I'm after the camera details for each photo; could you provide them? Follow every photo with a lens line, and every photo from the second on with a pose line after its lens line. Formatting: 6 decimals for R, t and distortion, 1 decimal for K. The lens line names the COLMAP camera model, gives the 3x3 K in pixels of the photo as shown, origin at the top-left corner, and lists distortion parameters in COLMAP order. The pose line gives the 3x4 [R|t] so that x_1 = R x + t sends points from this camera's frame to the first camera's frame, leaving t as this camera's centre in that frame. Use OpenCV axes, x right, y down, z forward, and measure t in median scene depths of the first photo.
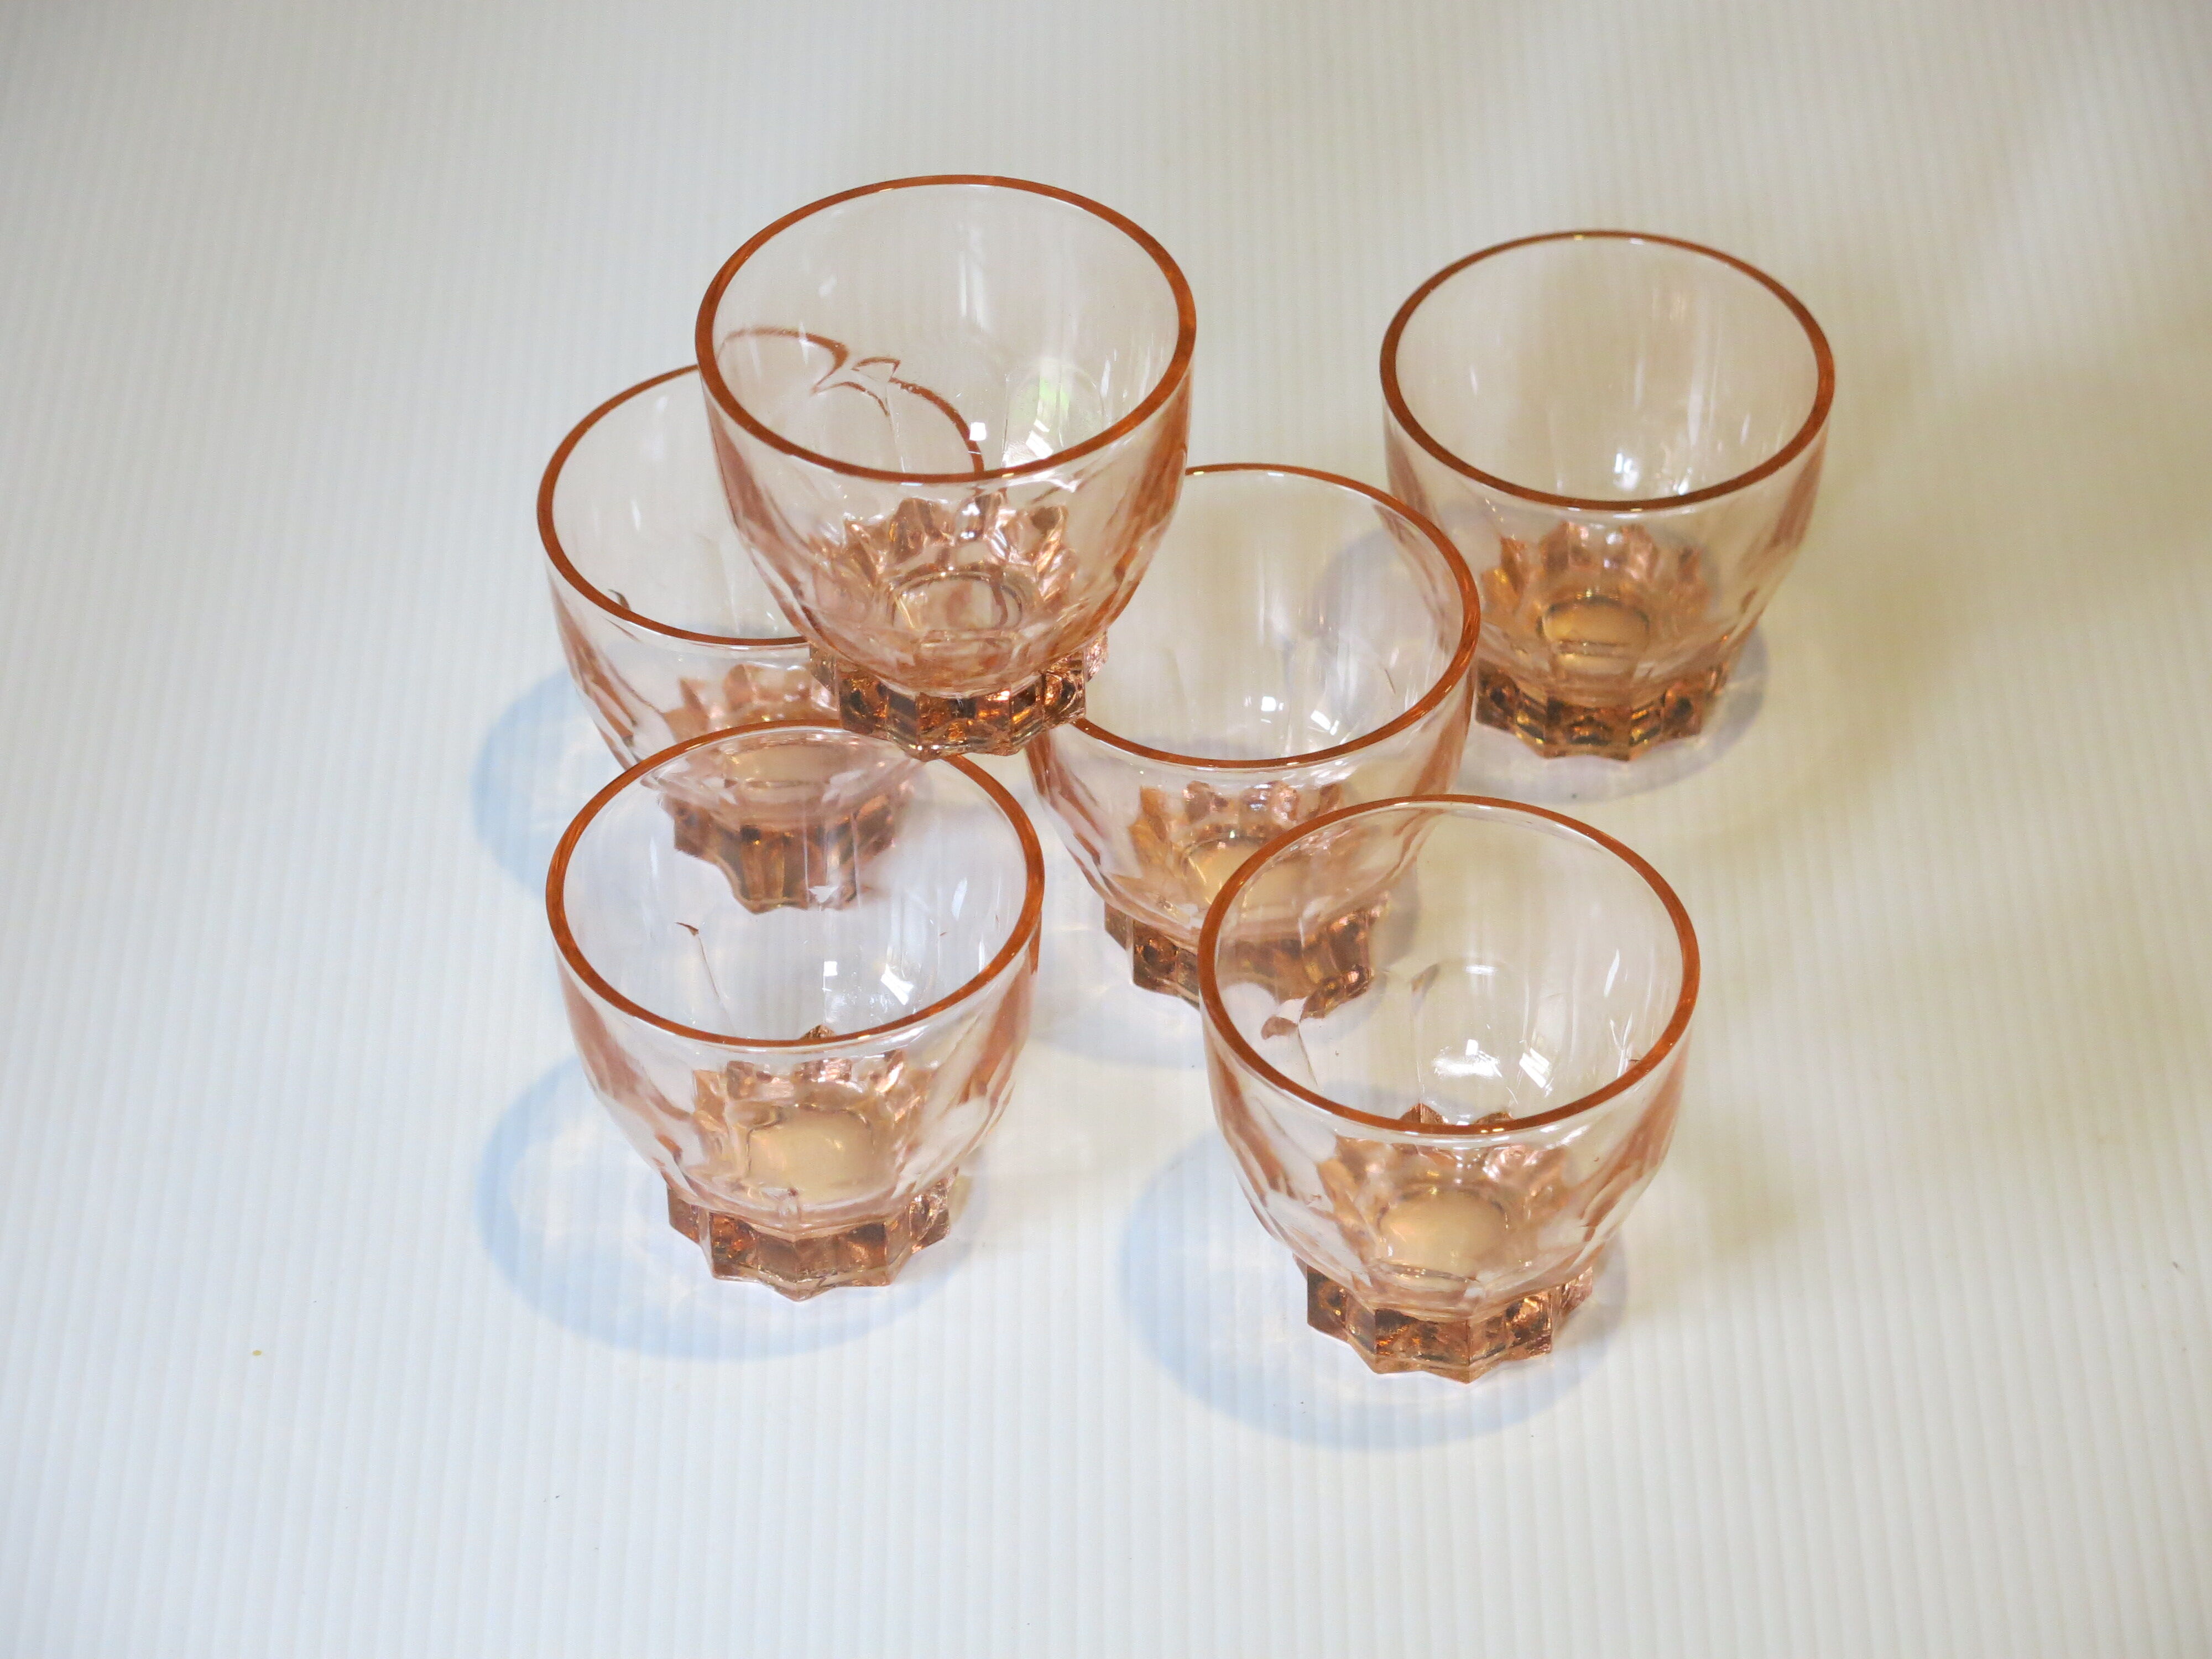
lens RADIAL K [[6531.8, 0, 1190.9], [0, 6531.8, 831.3], [0, 0, 1]] dist [0.050847, -0.602341]
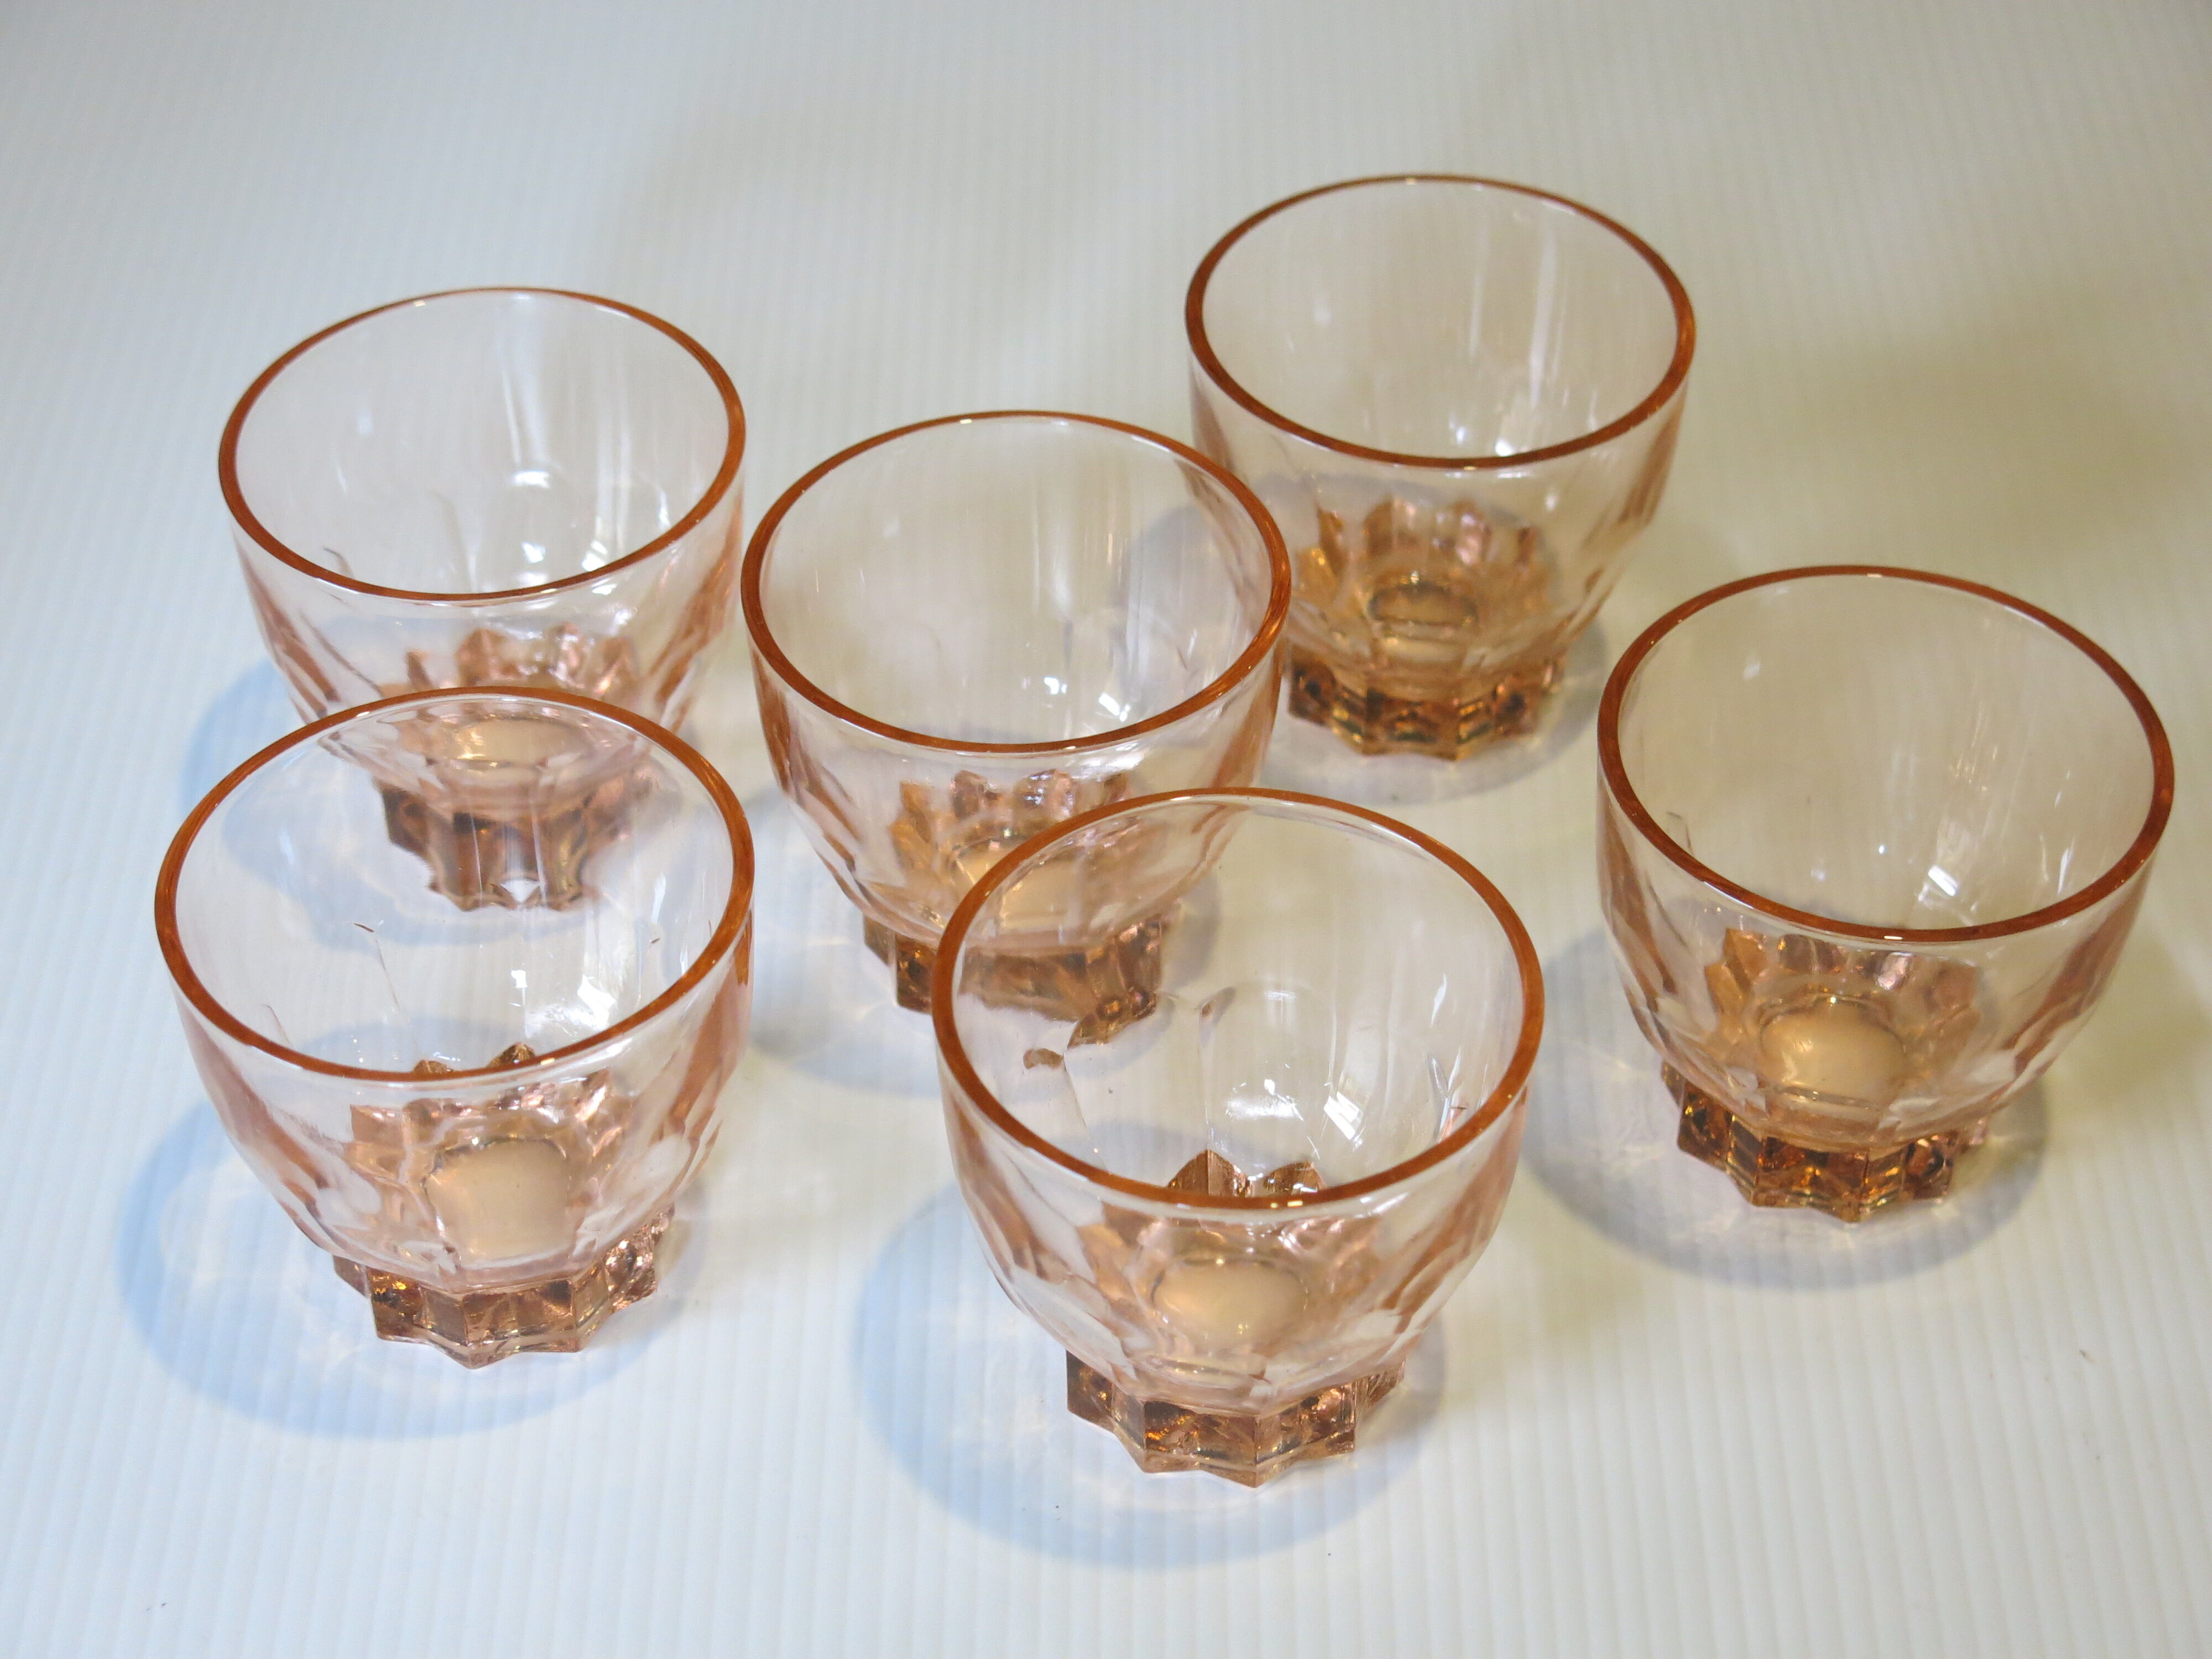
lens RADIAL K [[4248.0, 0, 1102.7], [0, 4248.0, 963.6], [0, 0, 1]] dist [-0.105181, -0.116172]
pose [[0.999796, 0.018148, -0.008904, 0.025928], [-0.017904, 0.999482, 0.026736, 0.002770], [0.009384, -0.026571, 0.999603, 0.446362]]
